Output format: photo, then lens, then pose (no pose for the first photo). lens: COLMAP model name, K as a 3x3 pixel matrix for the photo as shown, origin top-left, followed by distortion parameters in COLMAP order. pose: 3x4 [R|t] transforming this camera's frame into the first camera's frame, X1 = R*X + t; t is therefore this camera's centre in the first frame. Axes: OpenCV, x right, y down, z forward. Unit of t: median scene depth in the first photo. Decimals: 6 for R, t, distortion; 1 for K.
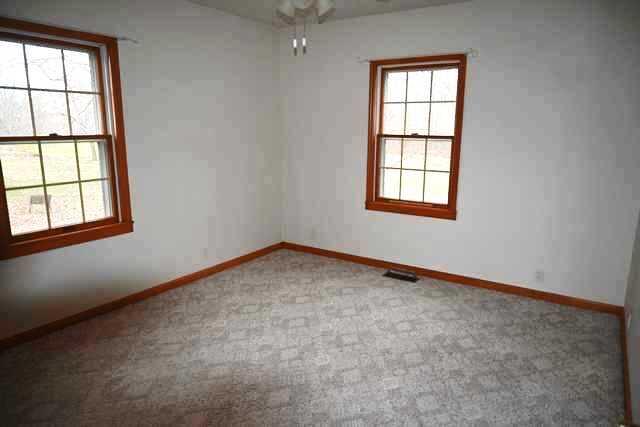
lens RADIAL K [[433.6, 0, 320.0], [0, 433.6, 213.5], [0, 0, 1]] dist [-0.003669, 0.001784]
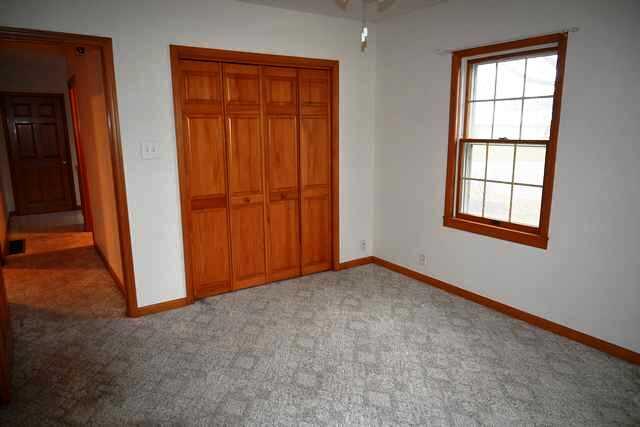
lens RADIAL K [[454.7, 0, 319.0], [0, 454.7, 195.2], [0, 0, 1]] dist [0.140587, 0.000641]
pose [[-0.415761, 0.109235, -0.902890, 0.692916], [-0.177969, 0.963796, 0.198555, -0.193947], [0.891891, 0.243238, -0.381268, 1.063220]]
